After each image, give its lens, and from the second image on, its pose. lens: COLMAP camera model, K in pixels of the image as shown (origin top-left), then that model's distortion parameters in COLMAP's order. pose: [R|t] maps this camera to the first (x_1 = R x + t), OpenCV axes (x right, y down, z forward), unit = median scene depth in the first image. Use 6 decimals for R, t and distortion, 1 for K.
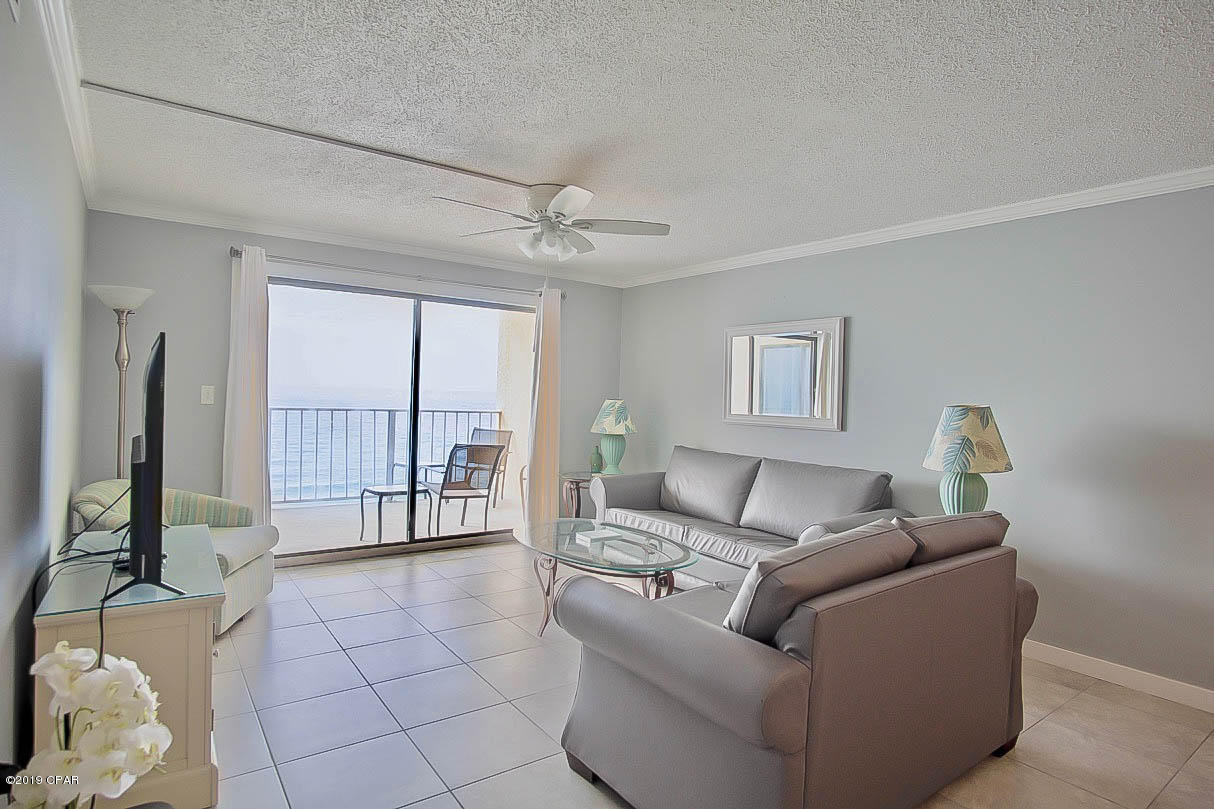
lens RADIAL K [[655.5, 0, 610.4], [0, 655.5, 403.8], [0, 0, 1]] dist [-0.015250, 0.002040]
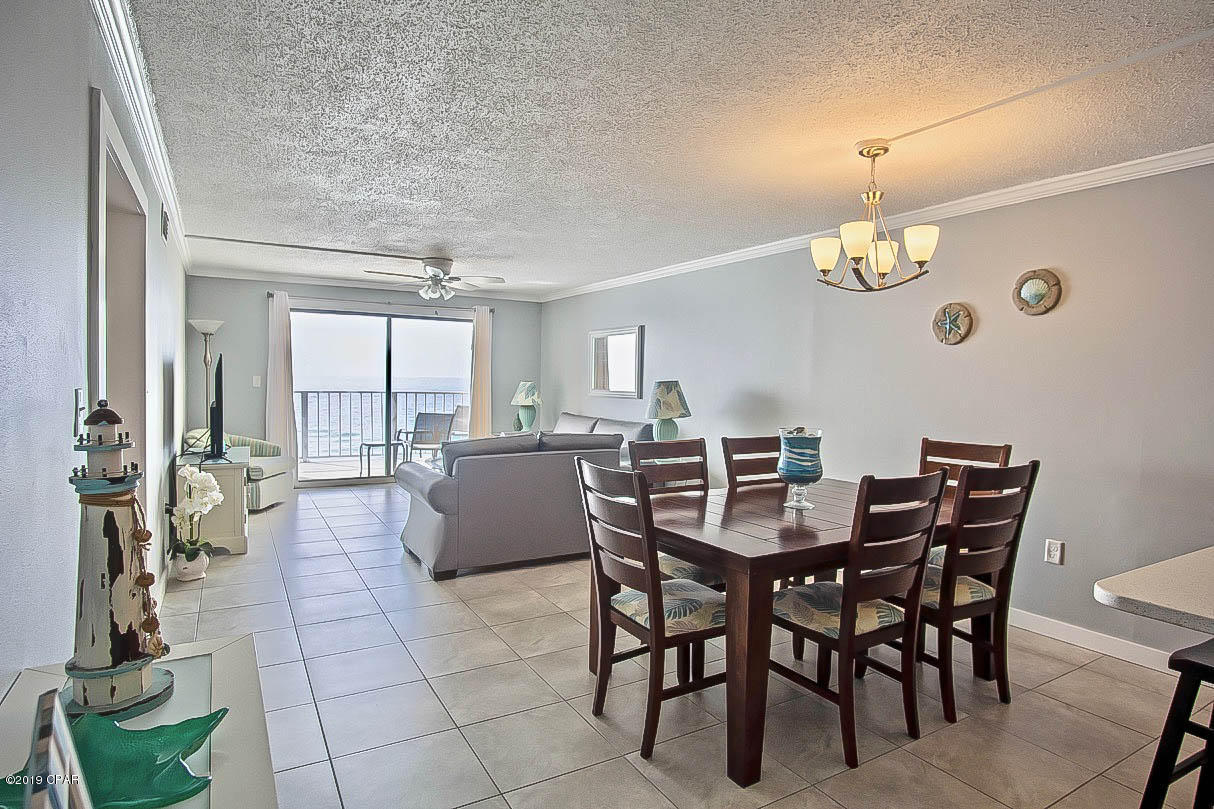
lens RADIAL K [[655.5, 0, 605.4], [0, 655.5, 399.9], [0, 0, 1]] dist [-0.015250, 0.002040]
pose [[0.994882, -0.012286, -0.100295, 0.362817], [0.013925, 0.999780, 0.015657, 0.015657], [0.100081, -0.016973, 0.994835, -0.473440]]
